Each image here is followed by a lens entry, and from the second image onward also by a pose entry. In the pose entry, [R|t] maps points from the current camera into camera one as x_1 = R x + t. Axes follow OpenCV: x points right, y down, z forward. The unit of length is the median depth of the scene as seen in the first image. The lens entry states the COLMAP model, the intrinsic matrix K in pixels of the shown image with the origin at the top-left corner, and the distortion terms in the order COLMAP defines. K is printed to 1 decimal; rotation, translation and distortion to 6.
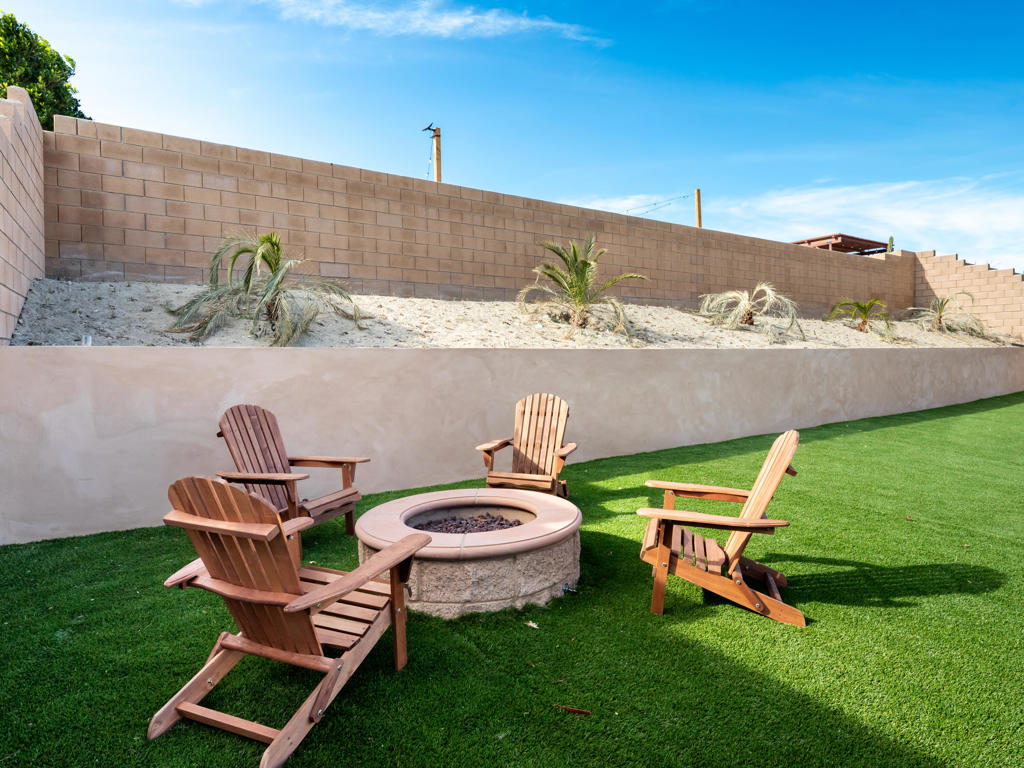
lens RADIAL K [[571.8, 0, 504.9], [0, 571.8, 383.9], [0, 0, 1]] dist [0.000570, -0.001653]
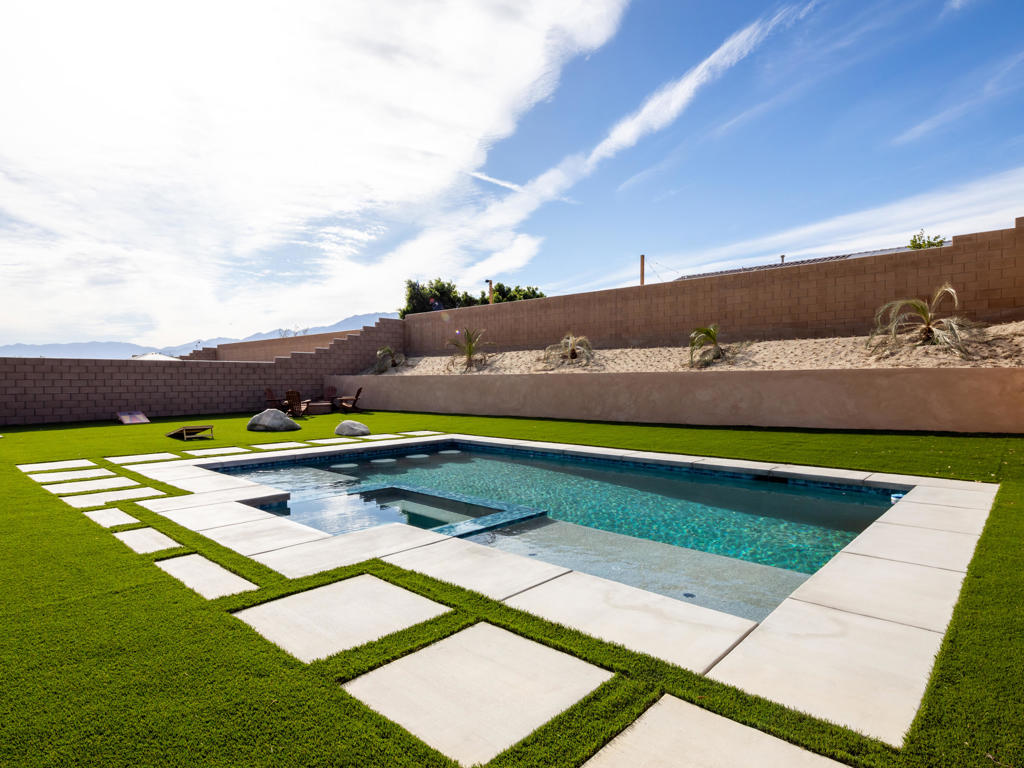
lens RADIAL K [[571.8, 0, 504.9], [0, 571.8, 383.9], [0, 0, 1]] dist [0.000570, -0.001653]
pose [[0.237691, 0.011157, -0.971277, 2.059261], [-0.052378, 0.998626, -0.001346, -0.023546], [0.969928, 0.051193, 0.237949, 0.498071]]
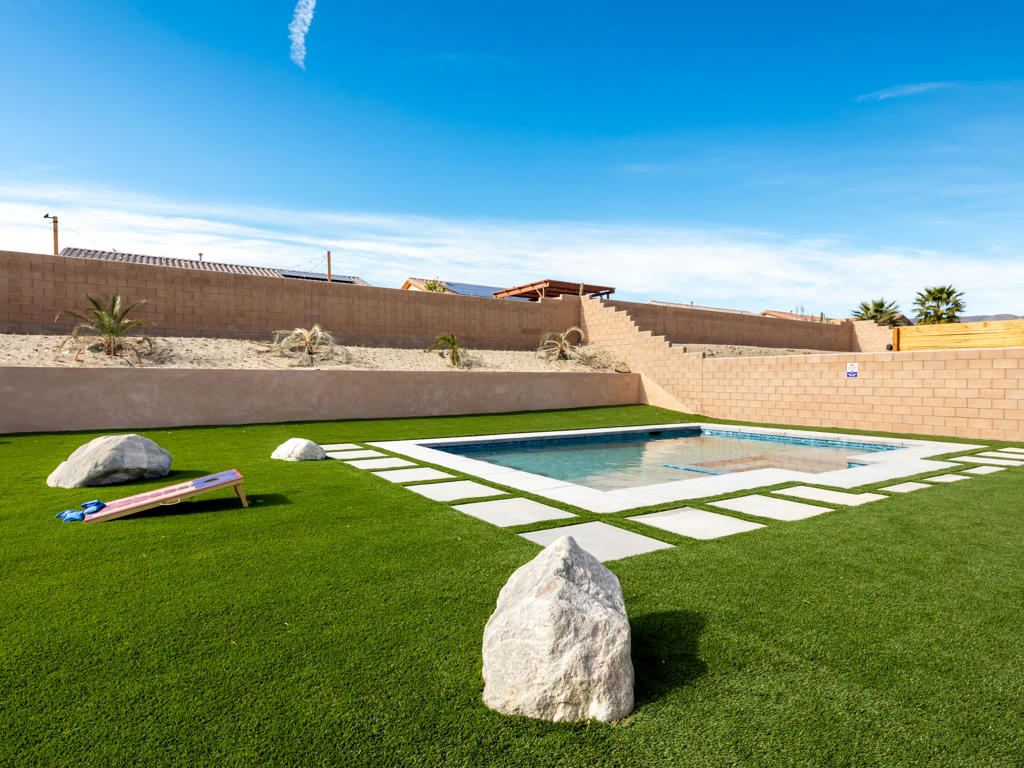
lens RADIAL K [[571.8, 0, 504.9], [0, 571.8, 383.9], [0, 0, 1]] dist [0.000570, -0.001653]
pose [[0.999946, 0.007273, -0.007469, 0.992769], [-0.007632, 0.998763, -0.049128, 0.038197], [0.007103, 0.049182, 0.998765, -0.401225]]
